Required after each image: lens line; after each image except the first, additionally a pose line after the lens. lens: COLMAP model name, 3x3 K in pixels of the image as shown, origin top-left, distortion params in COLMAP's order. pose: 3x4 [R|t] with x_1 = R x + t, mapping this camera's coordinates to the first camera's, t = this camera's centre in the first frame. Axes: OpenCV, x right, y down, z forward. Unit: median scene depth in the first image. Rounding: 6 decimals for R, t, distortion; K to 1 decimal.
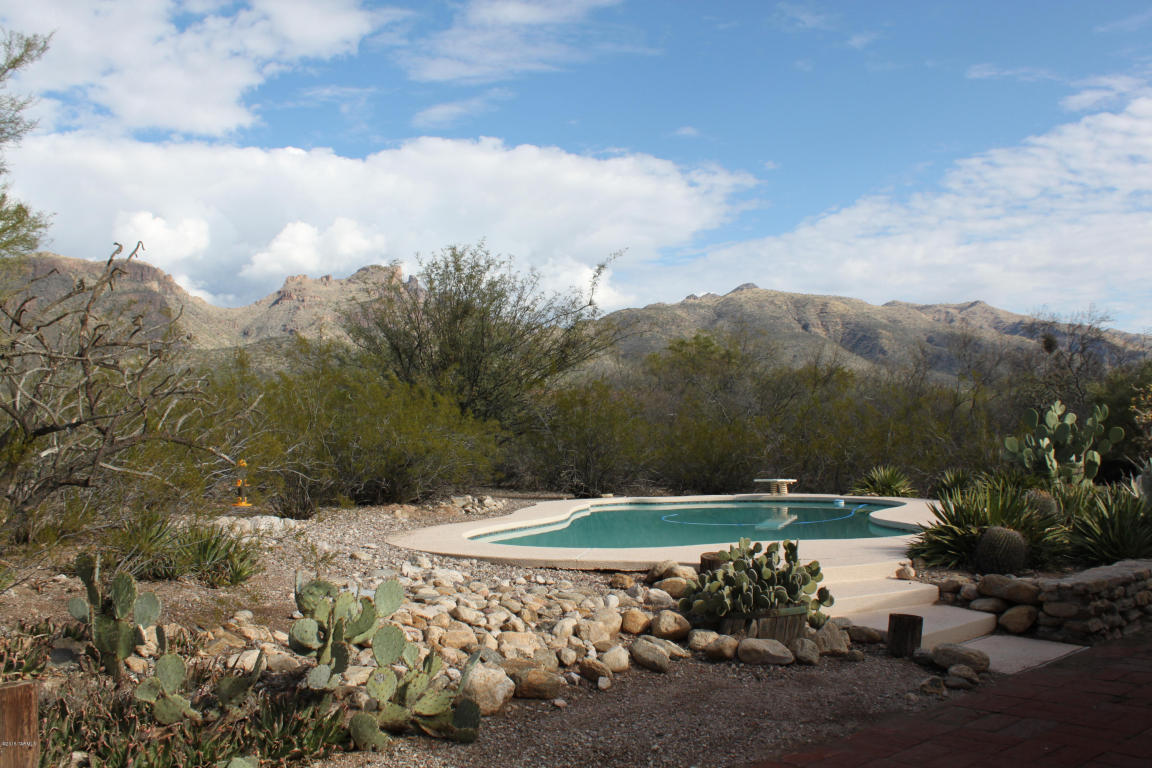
lens RADIAL K [[1050.6, 0, 576.0], [0, 1050.6, 384.0], [0, 0, 1]] dist [-0.159660, 0.156151]
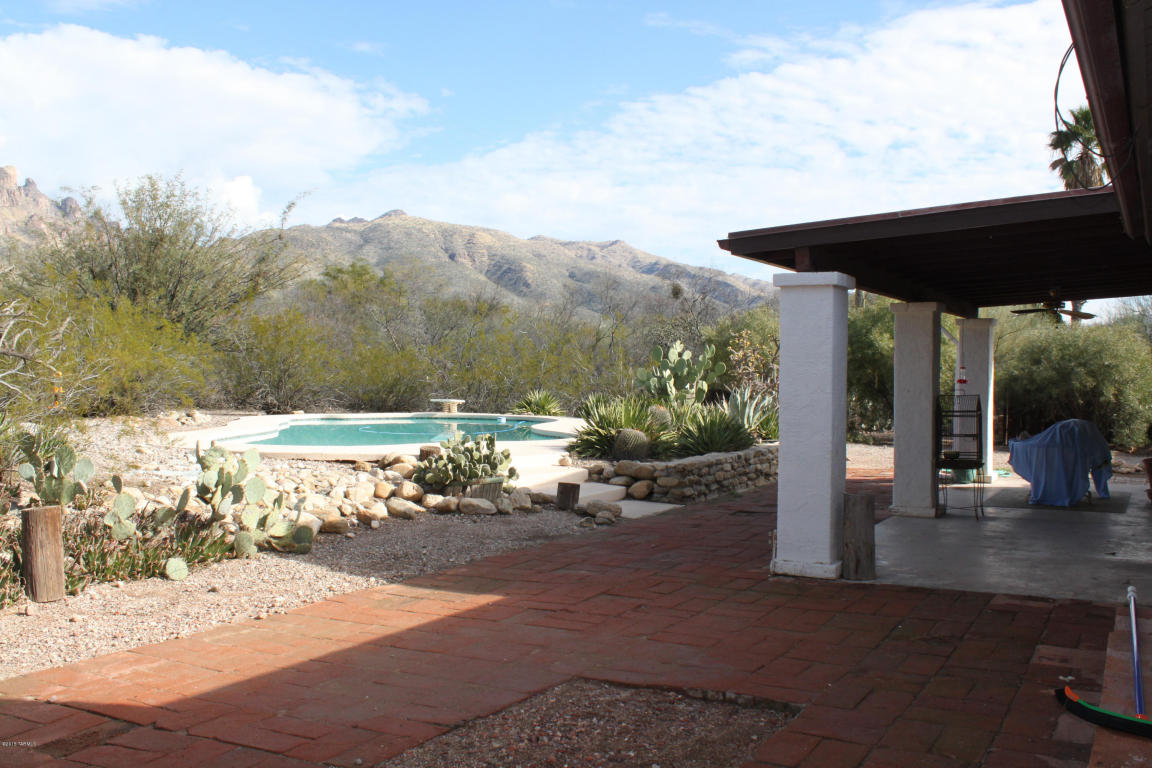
lens RADIAL K [[1050.6, 0, 576.0], [0, 1050.6, 384.0], [0, 0, 1]] dist [-0.159660, 0.156151]
pose [[0.943531, 0.016550, 0.330872, -0.140452], [-0.039393, 0.997270, 0.062451, -0.011461], [-0.328935, -0.071958, 0.941607, -0.341151]]
